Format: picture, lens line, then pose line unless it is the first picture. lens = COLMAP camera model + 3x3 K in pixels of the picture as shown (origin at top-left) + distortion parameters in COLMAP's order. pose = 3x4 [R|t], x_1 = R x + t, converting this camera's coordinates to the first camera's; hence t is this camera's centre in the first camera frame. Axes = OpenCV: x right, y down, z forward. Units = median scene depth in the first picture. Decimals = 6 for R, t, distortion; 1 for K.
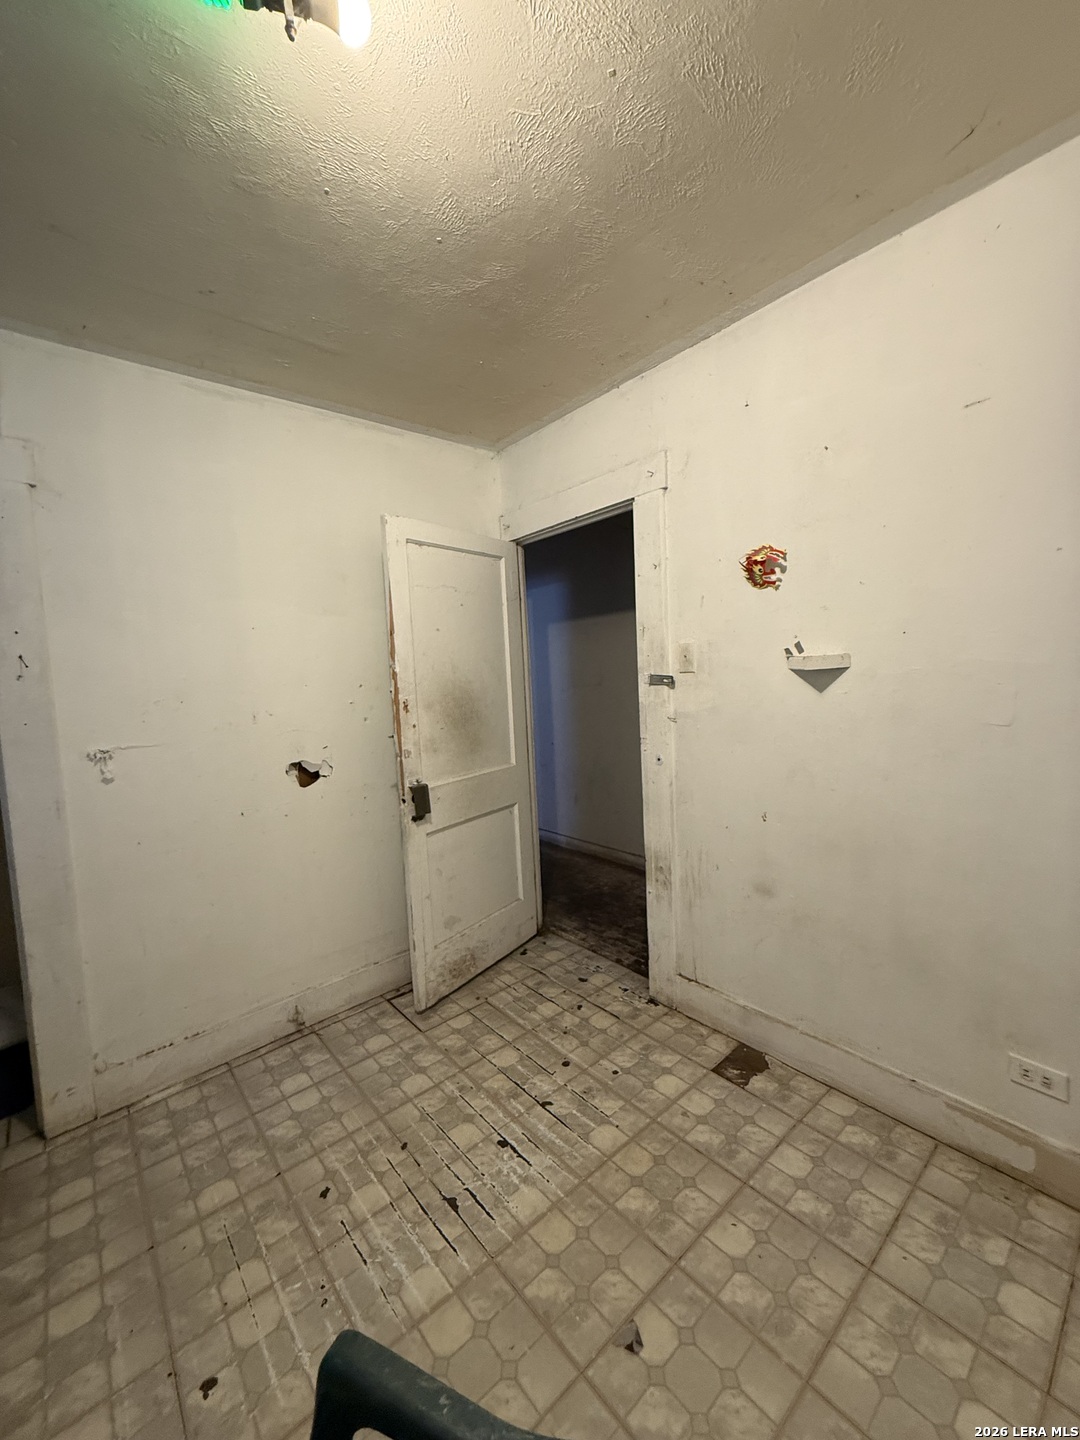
lens RADIAL K [[574.1, 0, 538.9], [0, 574.1, 715.8], [0, 0, 1]] dist [-0.001052, 0.000490]
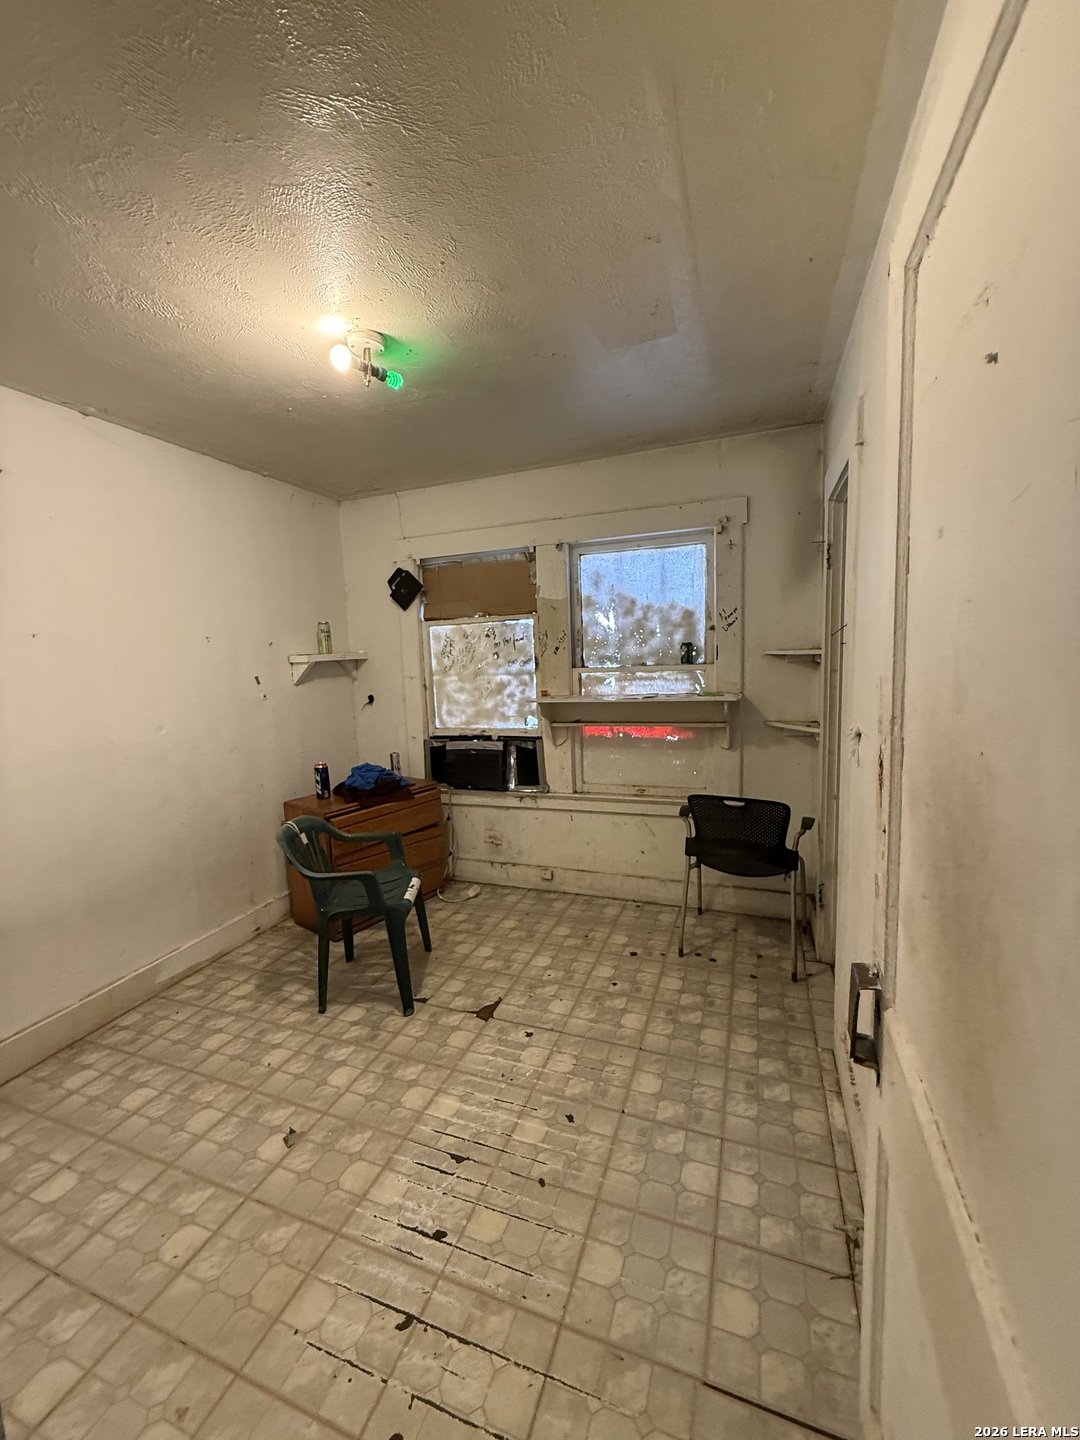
lens RADIAL K [[574.1, 0, 538.8], [0, 574.1, 716.2], [0, 0, 1]] dist [-0.001052, 0.000490]
pose [[-0.870301, 0.144134, -0.470957, 0.095231], [0.048503, 0.976654, 0.209270, -0.178066], [0.490126, 0.159285, -0.856974, 1.589238]]
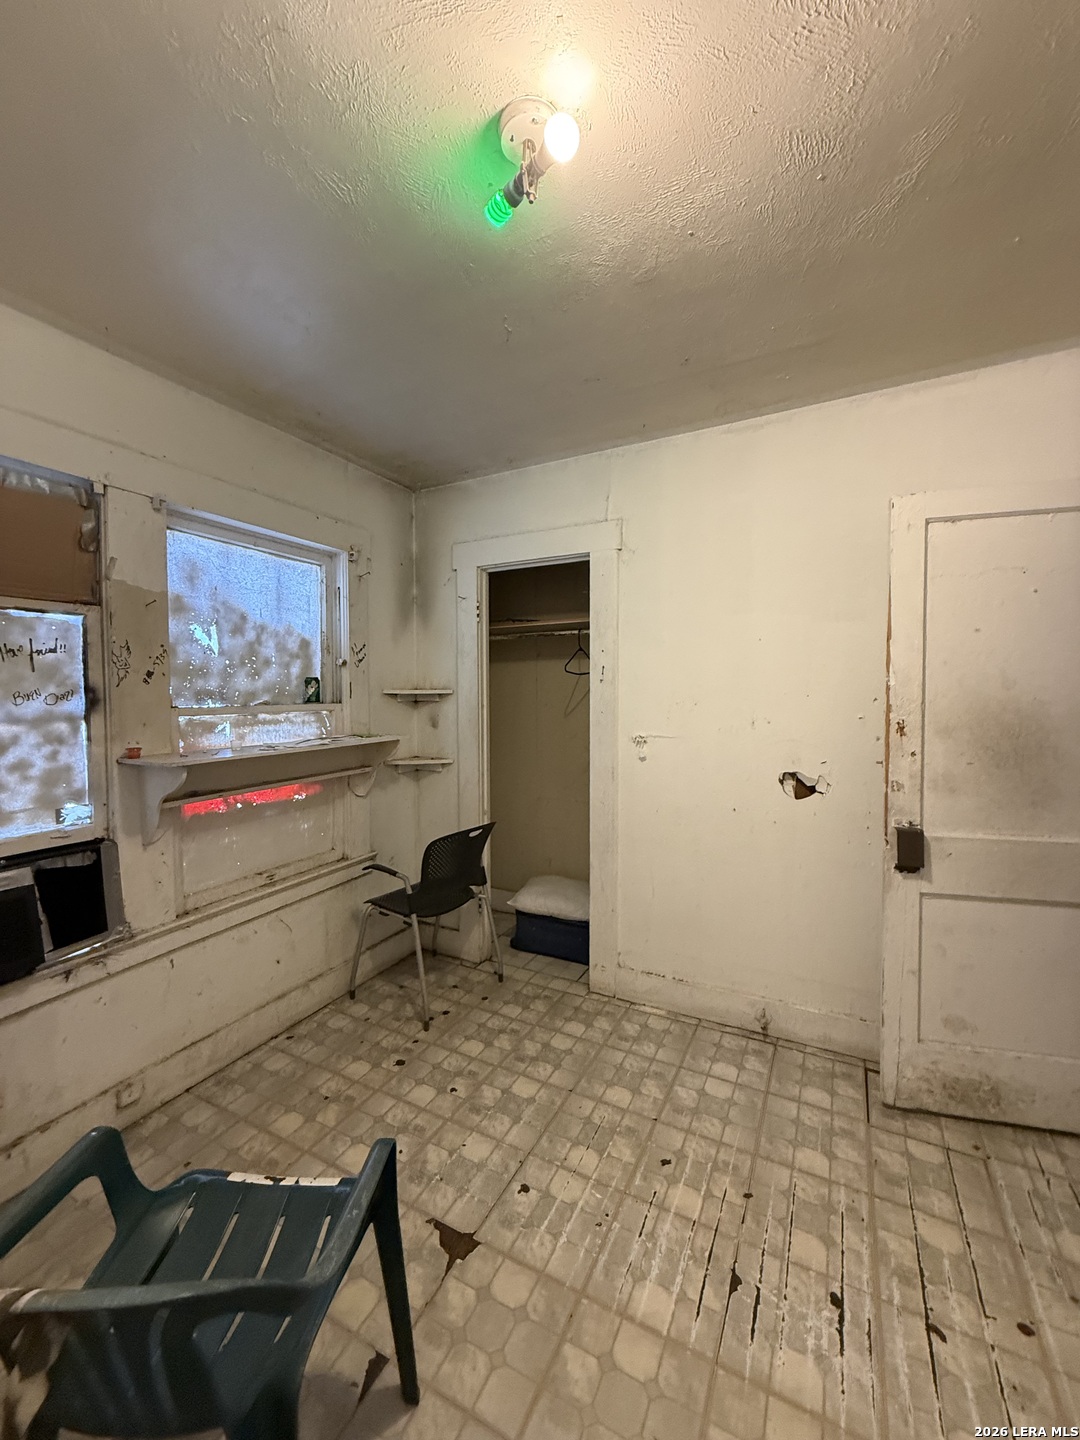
lens RADIAL K [[574.1, 0, 541.5], [0, 574.1, 715.8], [0, 0, 1]] dist [-0.001052, 0.000490]
pose [[0.377359, 0.087154, -0.921957, 0.407622], [-0.084330, 0.994659, 0.059510, -0.049956], [0.922219, 0.055292, 0.382693, 0.275865]]
